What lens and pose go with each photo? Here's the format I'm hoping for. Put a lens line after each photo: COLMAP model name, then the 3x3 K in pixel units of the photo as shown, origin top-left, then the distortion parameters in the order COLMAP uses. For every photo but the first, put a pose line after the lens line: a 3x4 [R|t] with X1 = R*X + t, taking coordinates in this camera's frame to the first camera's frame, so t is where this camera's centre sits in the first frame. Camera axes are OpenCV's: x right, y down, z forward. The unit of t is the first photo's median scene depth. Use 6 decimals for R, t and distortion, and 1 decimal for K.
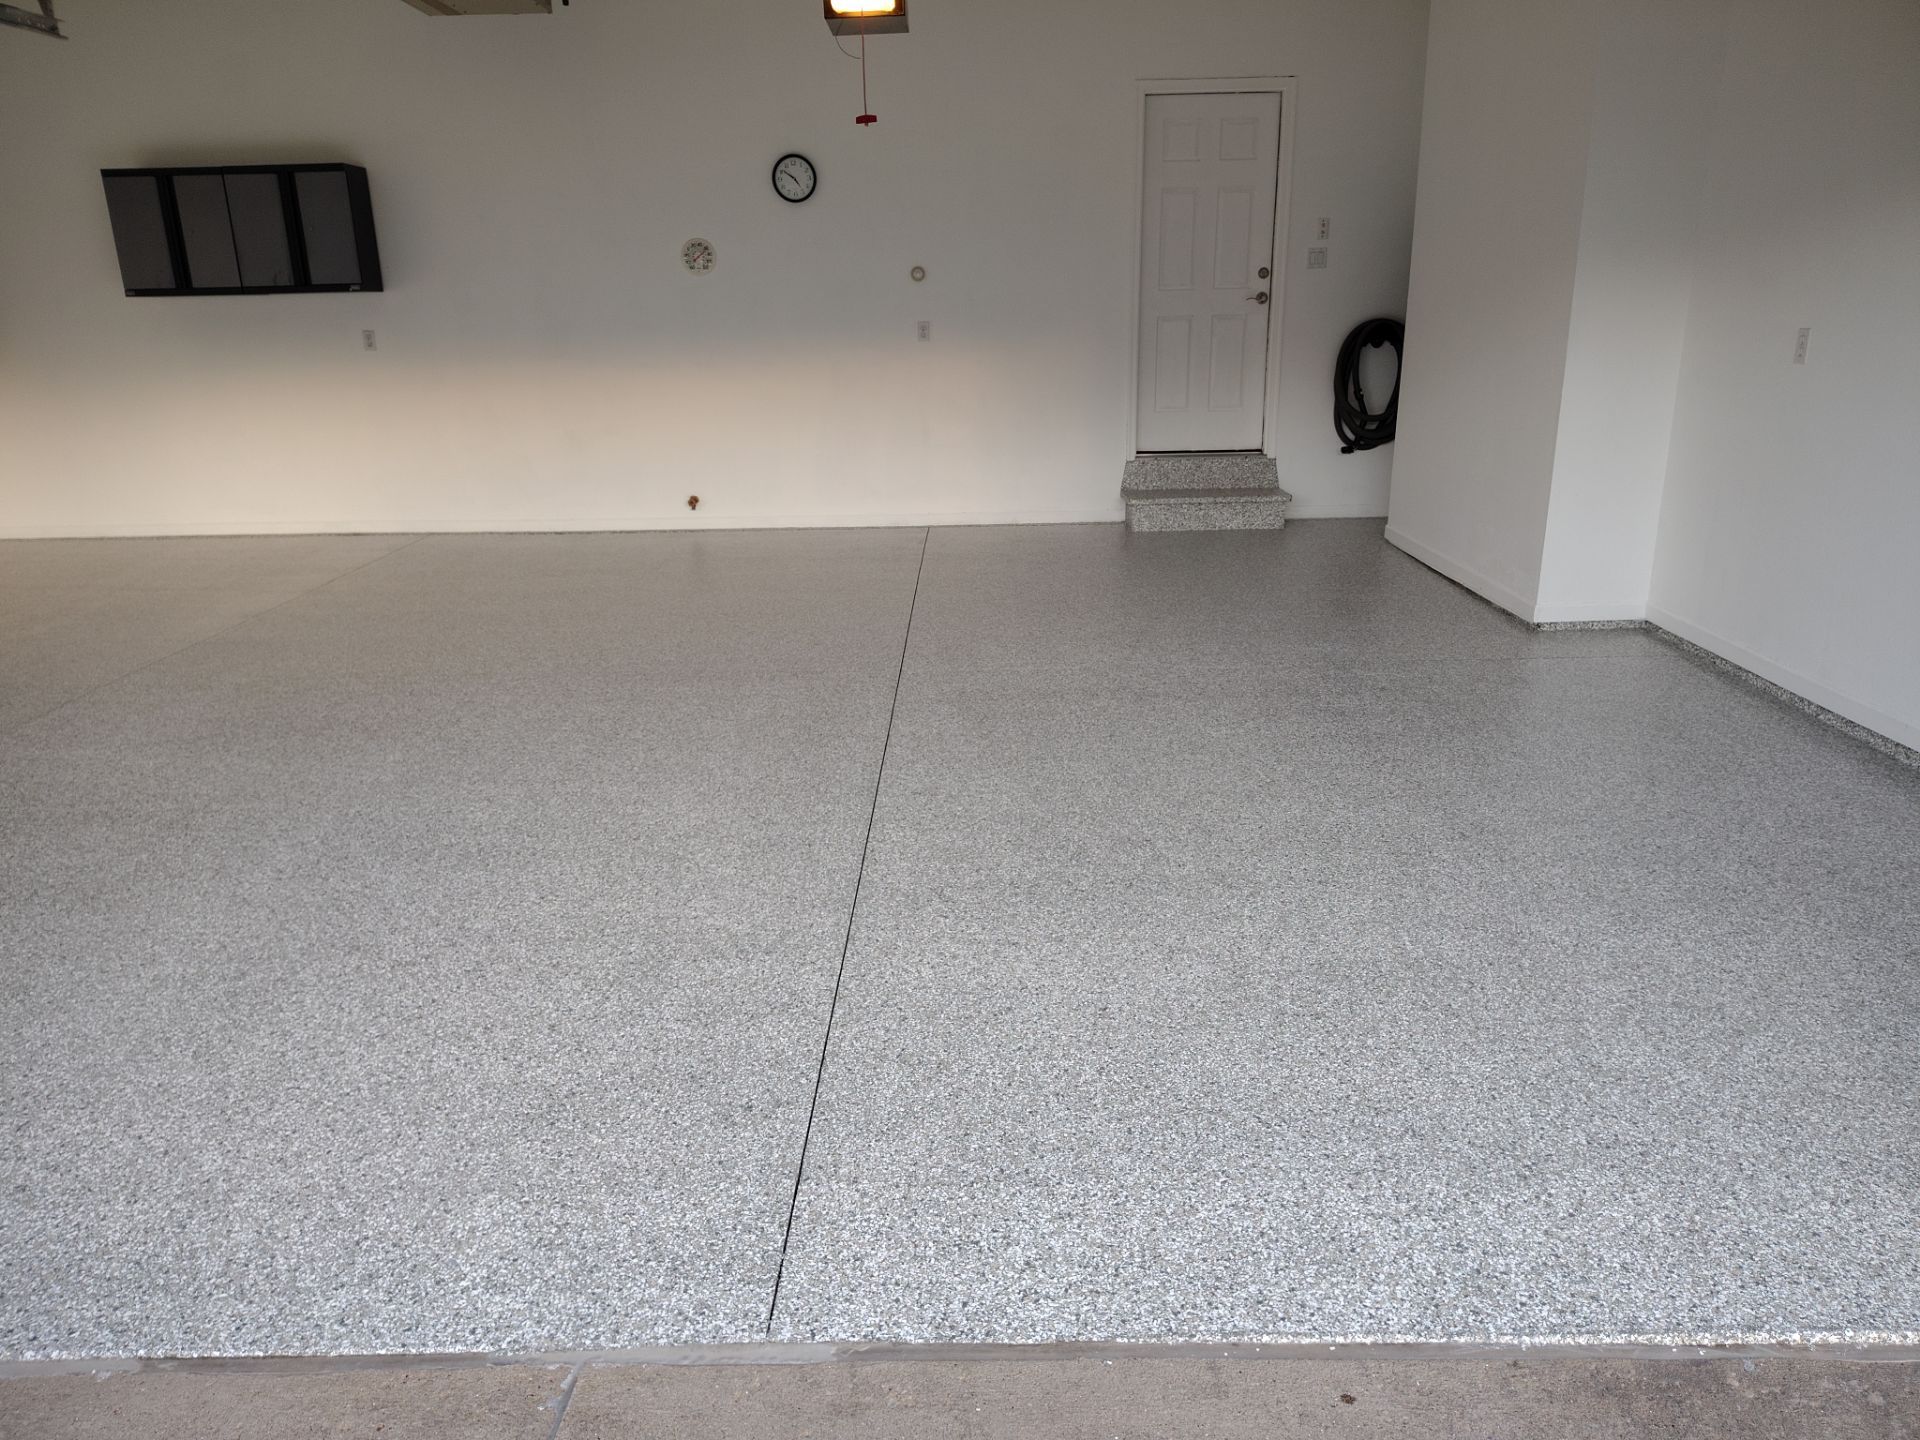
lens RADIAL K [[1323.1, 0, 958.9], [0, 1323.1, 722.1], [0, 0, 1]] dist [0.051596, -0.059733]
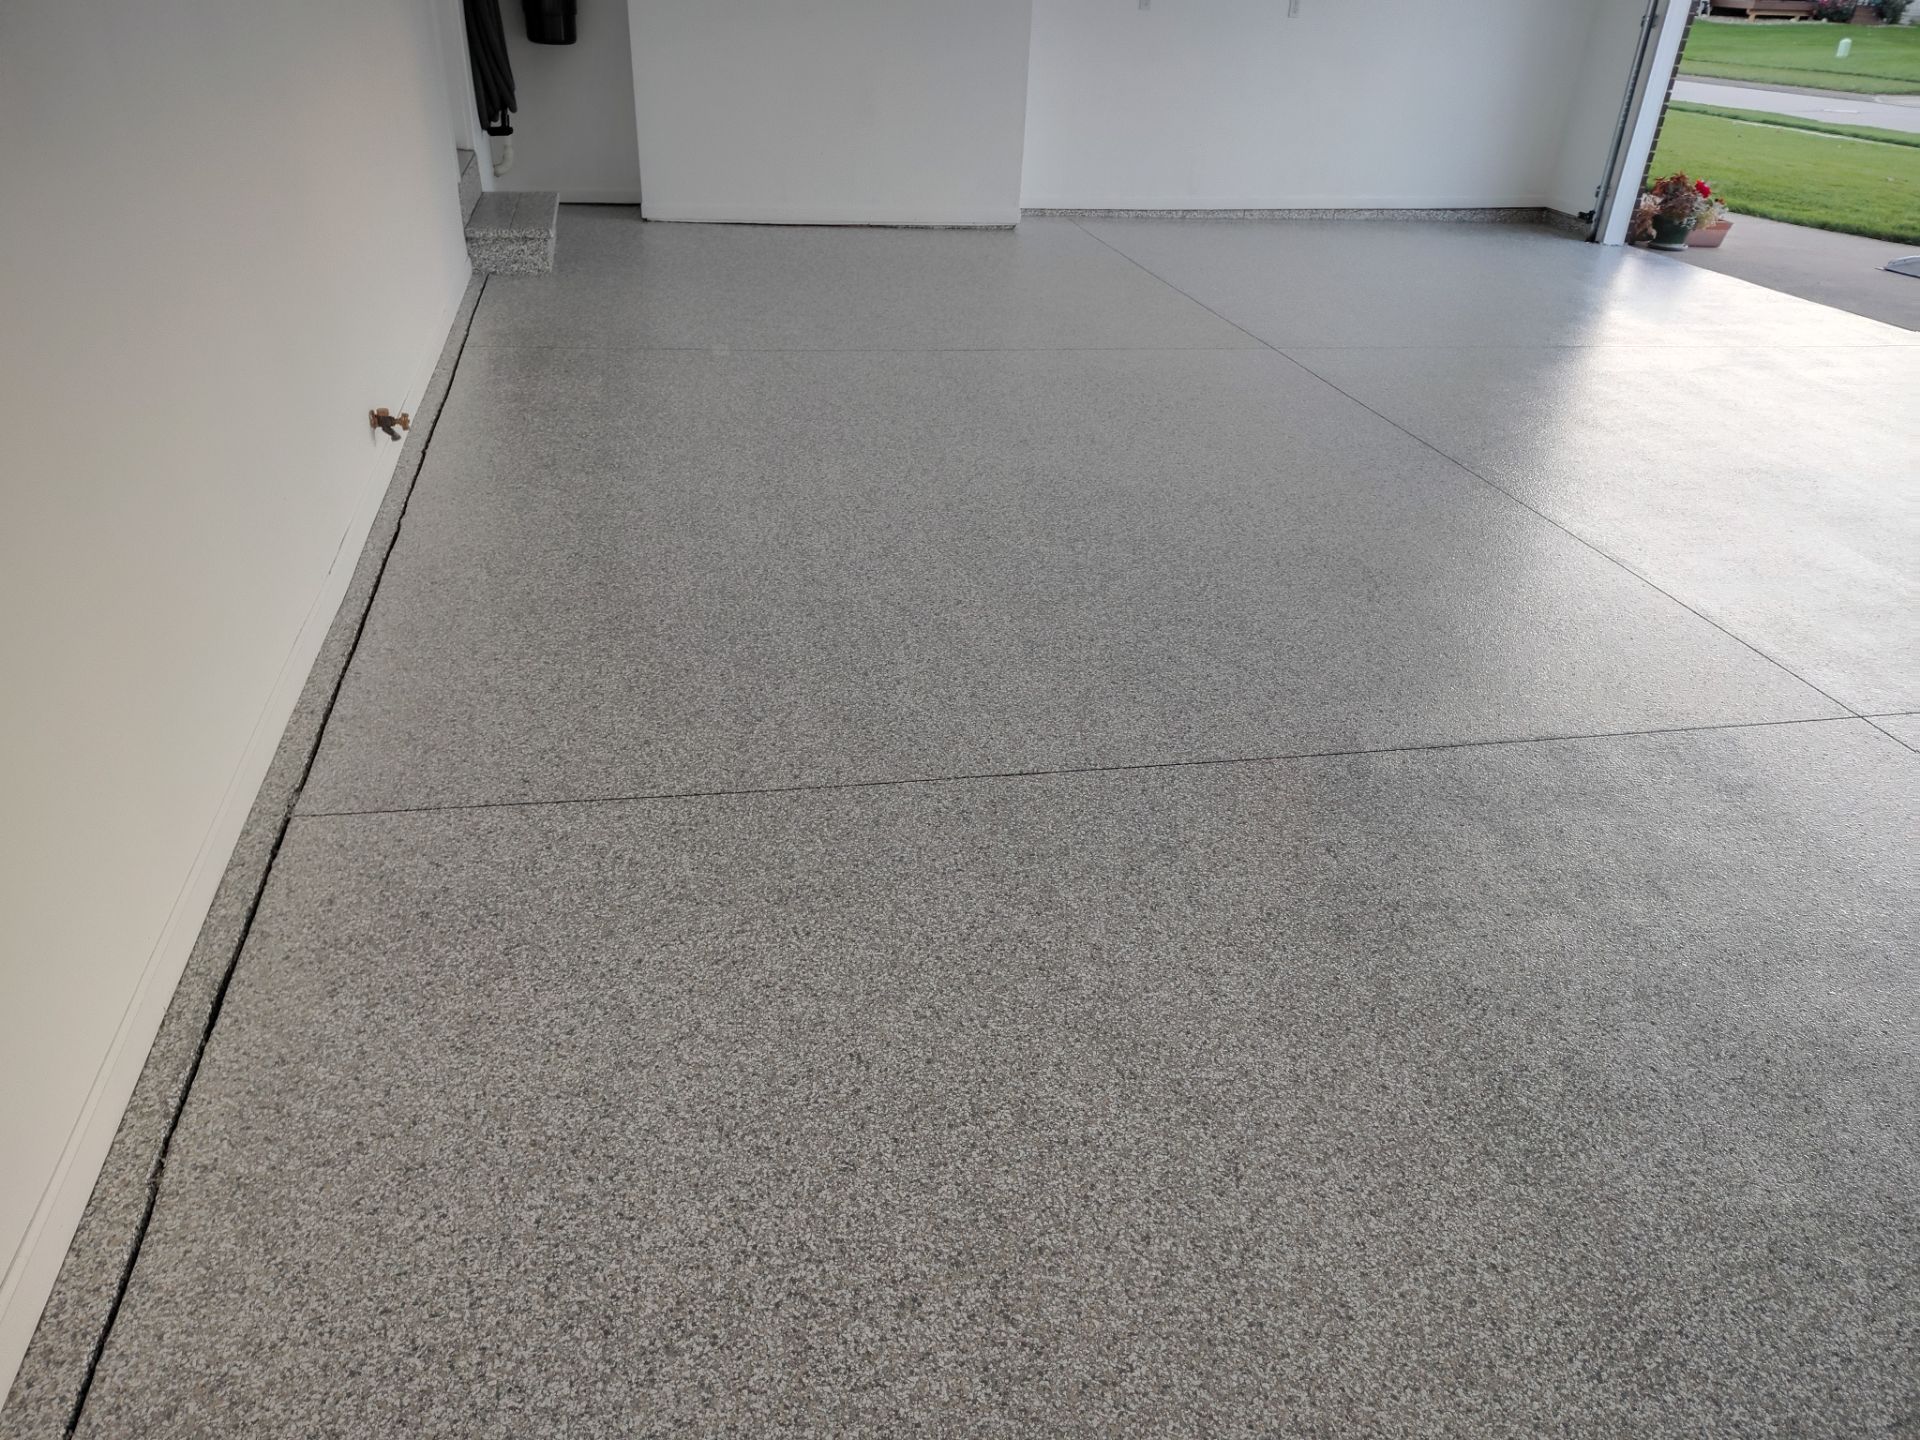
lens RADIAL K [[1338.3, 0, 955.9], [0, 1338.3, 727.3], [0, 0, 1]] dist [0.025807, -0.020382]
pose [[-0.223334, -0.480733, 0.847949, -0.730470], [0.256992, 0.810102, 0.526963, -0.298459], [-0.940254, 0.335605, -0.057379, 0.982729]]
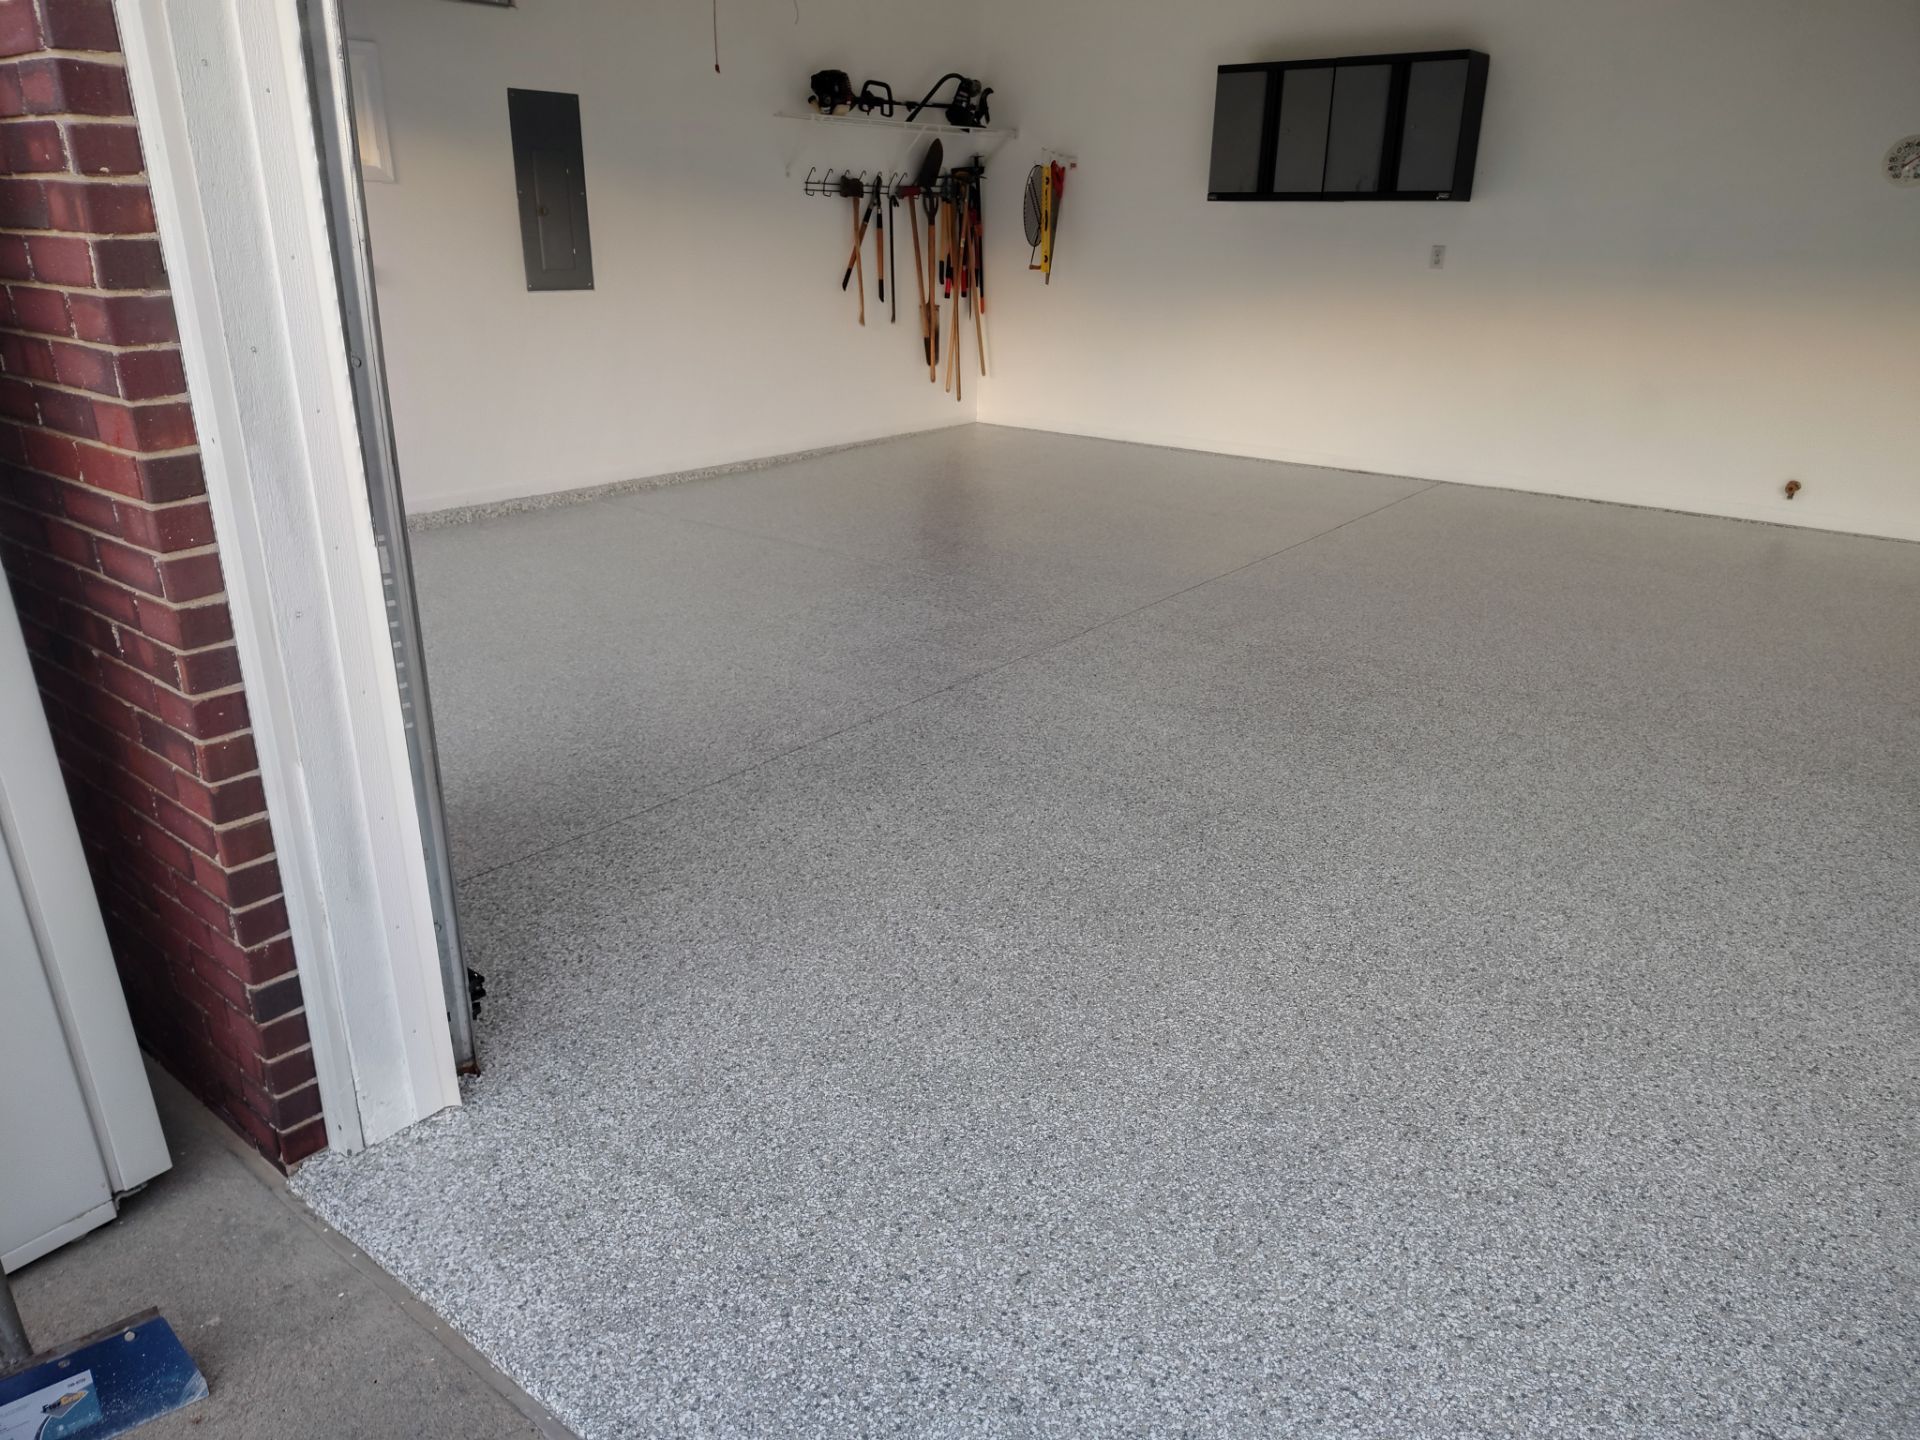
lens RADIAL K [[1323.1, 0, 954.2], [0, 1323.1, 733.2], [0, 0, 1]] dist [0.051596, -0.059733]
pose [[0.783381, 0.251754, -0.568273, -0.118568], [-0.212520, 0.967683, 0.135734, -0.035045], [0.584080, 0.014438, 0.811568, 0.107534]]
